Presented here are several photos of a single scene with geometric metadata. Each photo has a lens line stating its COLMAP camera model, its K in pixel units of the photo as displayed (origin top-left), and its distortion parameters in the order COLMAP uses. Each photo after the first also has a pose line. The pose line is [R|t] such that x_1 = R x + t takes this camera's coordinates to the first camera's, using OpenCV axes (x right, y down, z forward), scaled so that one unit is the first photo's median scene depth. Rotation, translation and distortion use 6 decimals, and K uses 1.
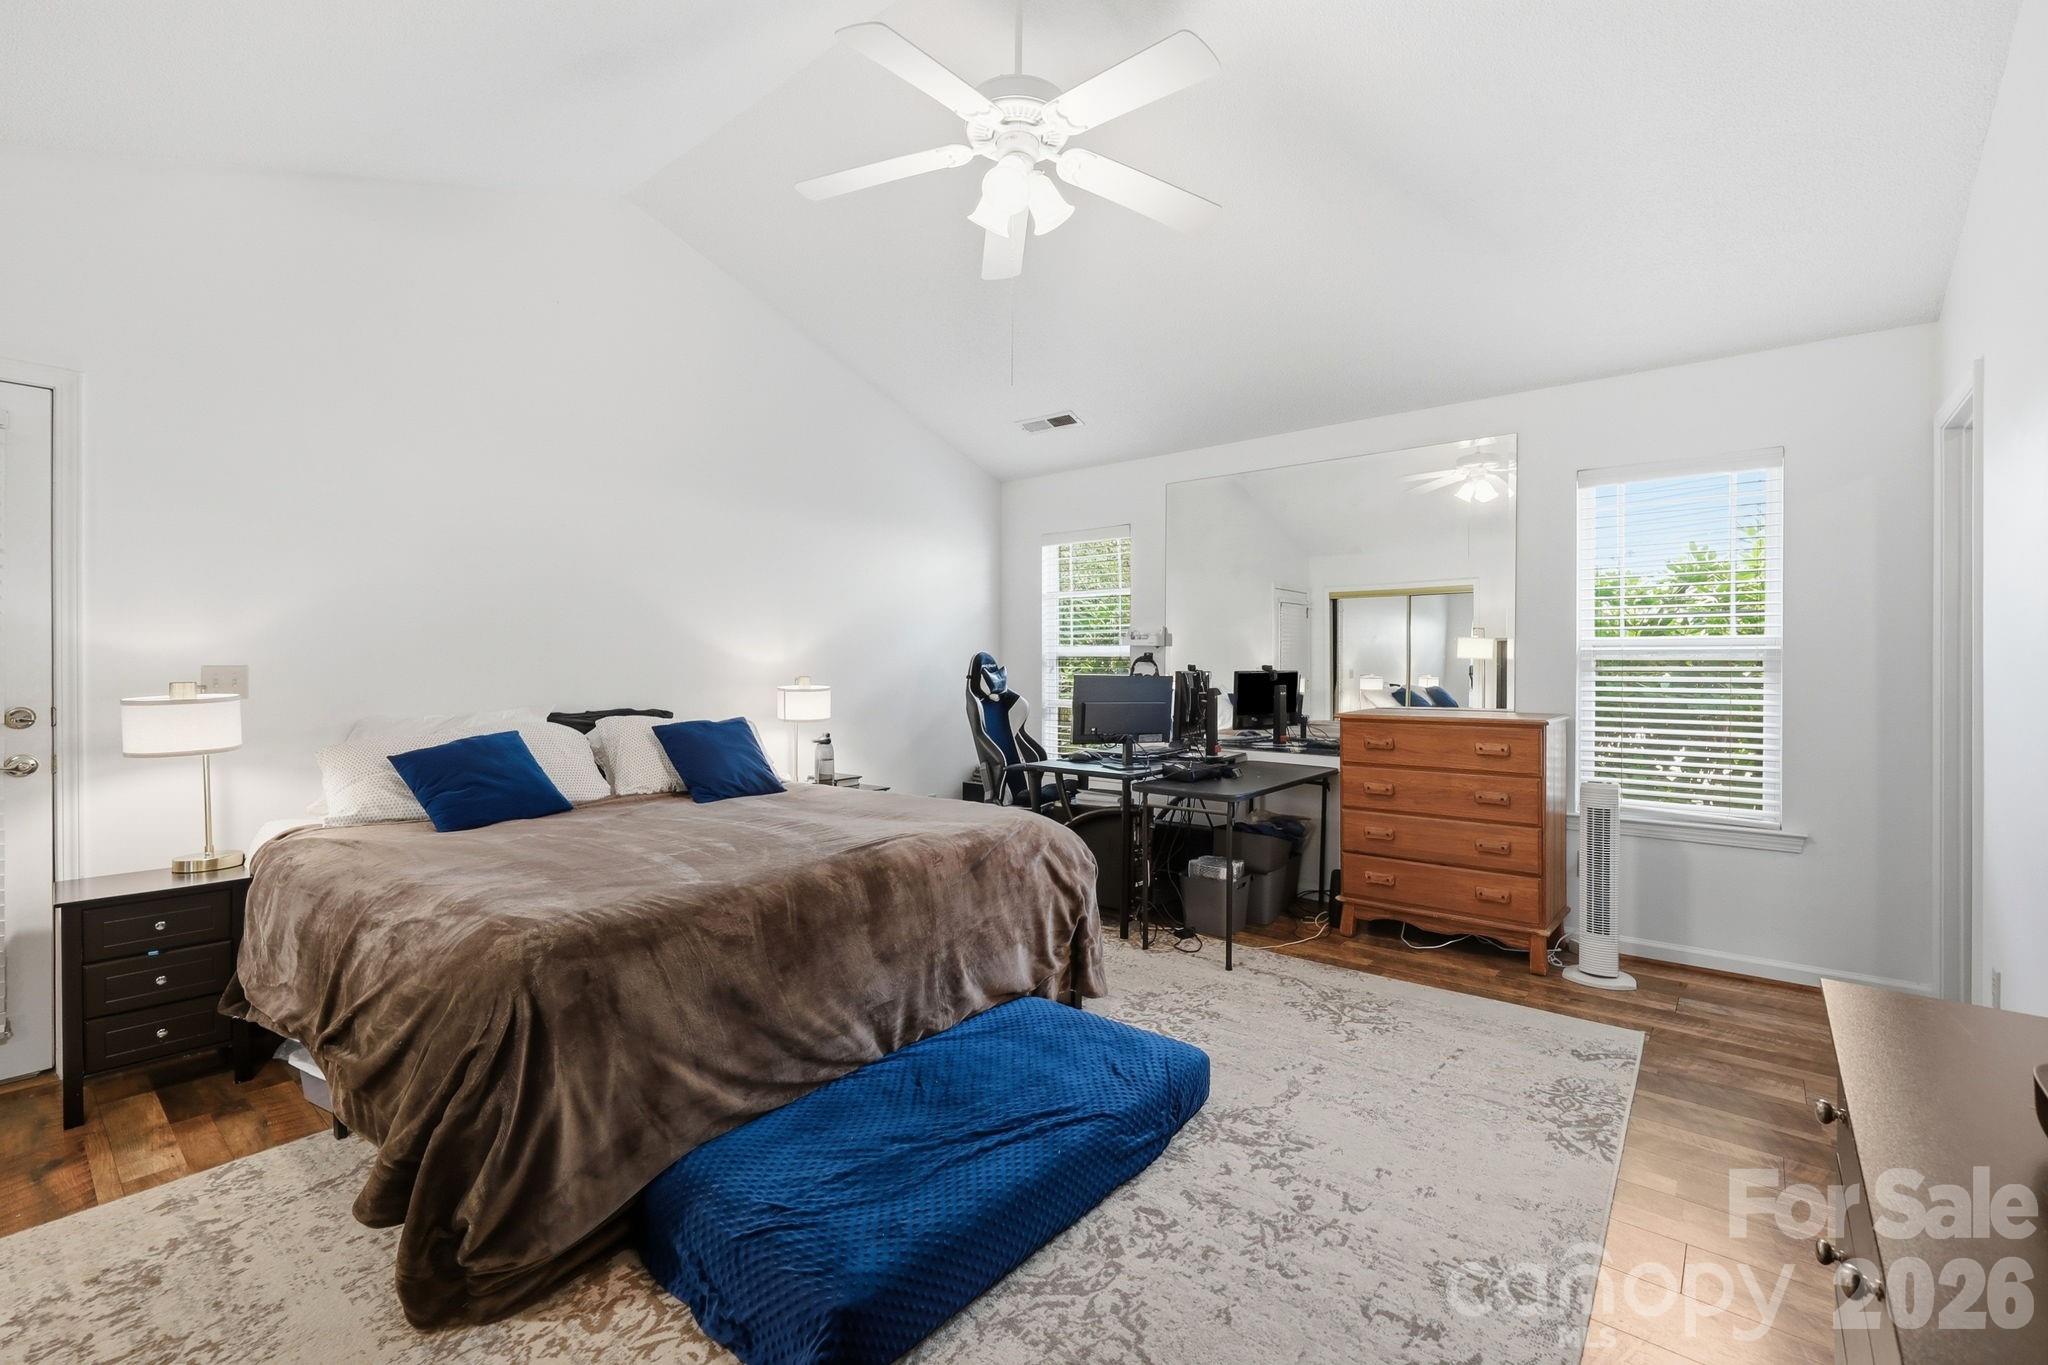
lens RADIAL K [[927.1, 0, 1020.5], [0, 927.1, 669.3], [0, 0, 1]] dist [-0.000339, -0.000015]
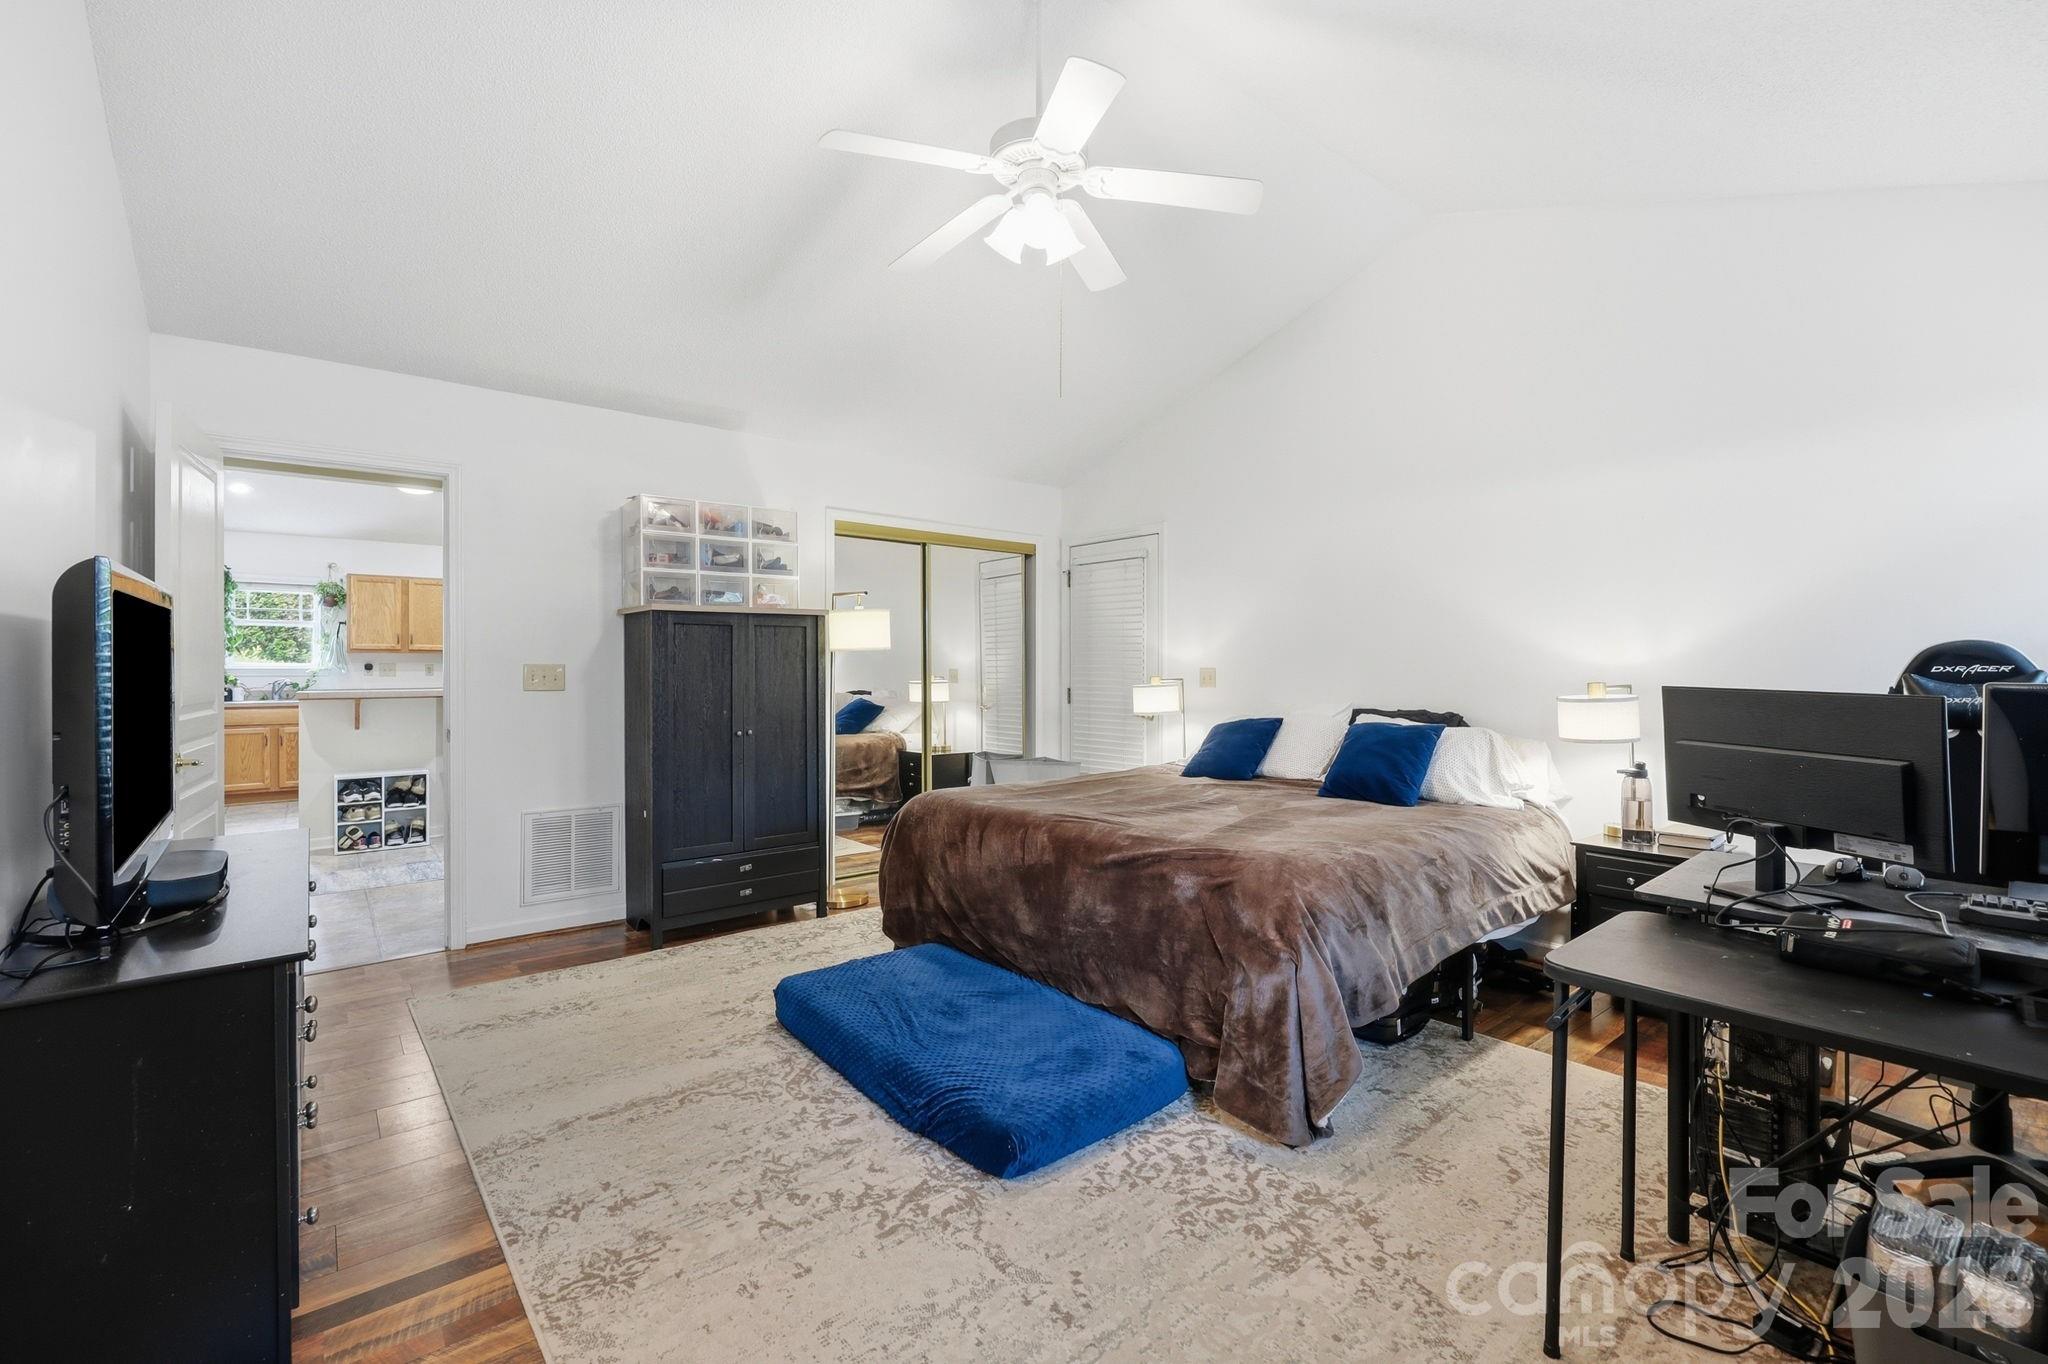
lens RADIAL K [[927.1, 0, 1020.5], [0, 927.1, 668.8], [0, 0, 1]] dist [-0.000339, -0.000015]
pose [[-0.247830, -0.004753, -0.968792, 1.224181], [-0.004897, 0.999981, -0.003653, 0.006205], [0.968791, 0.003839, -0.247849, 1.484919]]
